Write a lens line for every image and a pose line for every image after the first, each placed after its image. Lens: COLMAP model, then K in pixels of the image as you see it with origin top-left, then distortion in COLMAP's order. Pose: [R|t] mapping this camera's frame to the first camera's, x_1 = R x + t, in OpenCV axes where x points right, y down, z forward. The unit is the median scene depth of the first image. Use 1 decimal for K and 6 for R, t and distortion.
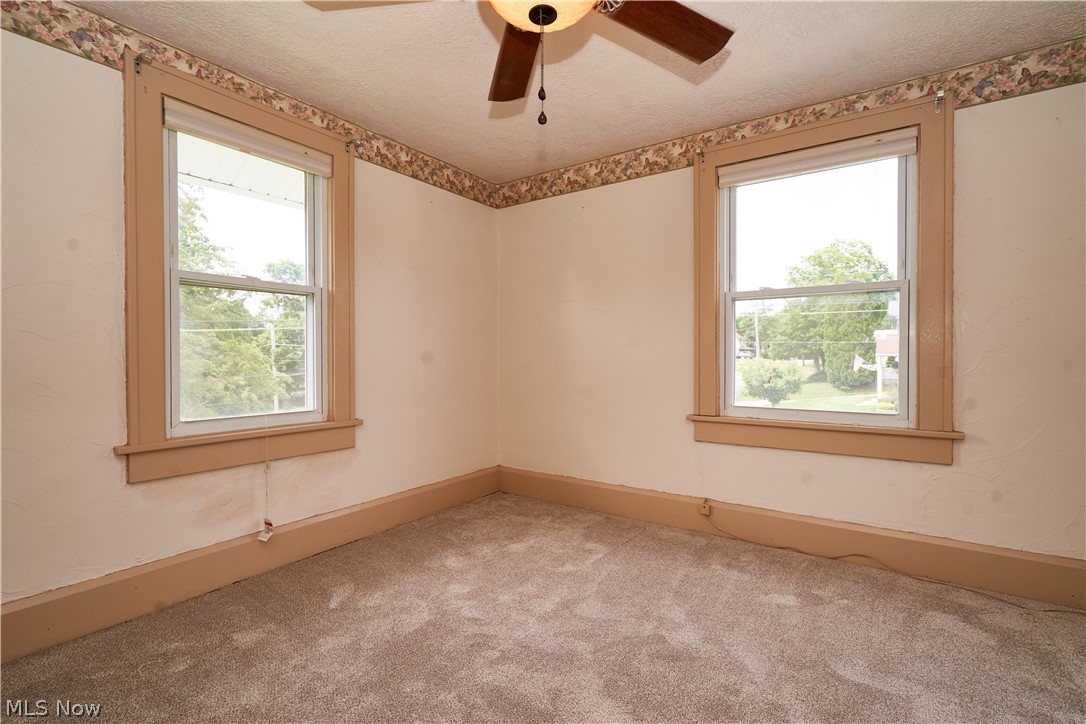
lens RADIAL K [[505.9, 0, 538.2], [0, 505.9, 362.3], [0, 0, 1]] dist [-0.001281, 0.000906]
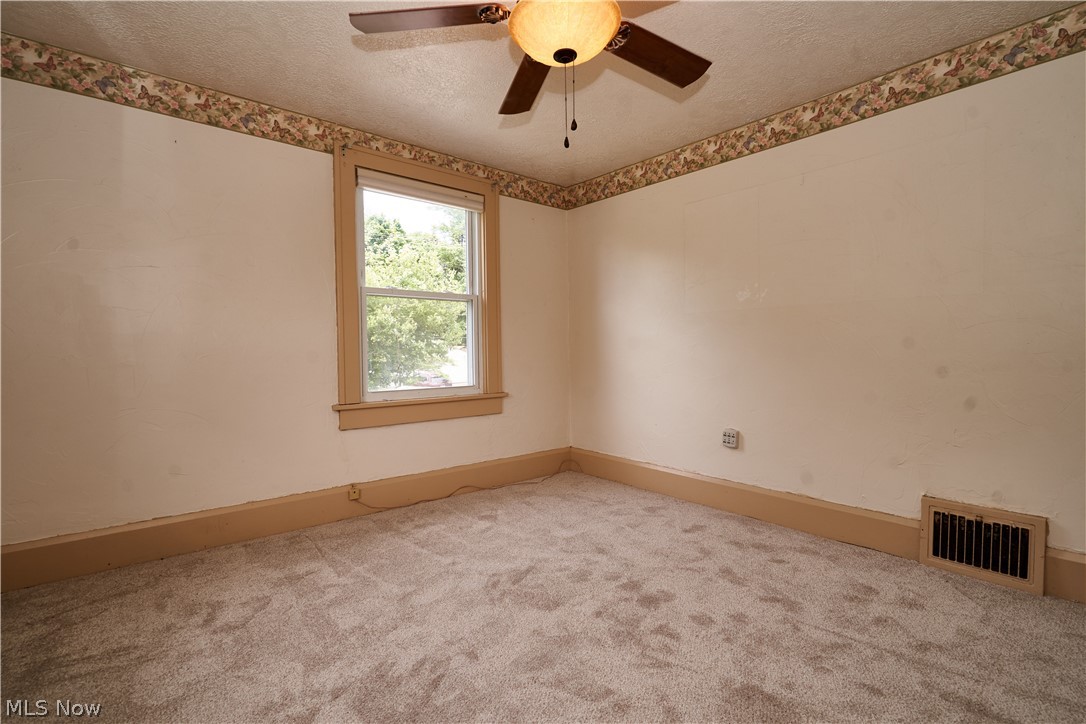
lens RADIAL K [[505.9, 0, 538.2], [0, 505.9, 362.3], [0, 0, 1]] dist [-0.001281, 0.000906]
pose [[0.253460, -0.021227, 0.967113, -0.602920], [0.021487, 0.999636, 0.016309, 0.013414], [-0.967107, 0.016646, 0.253823, 0.393919]]
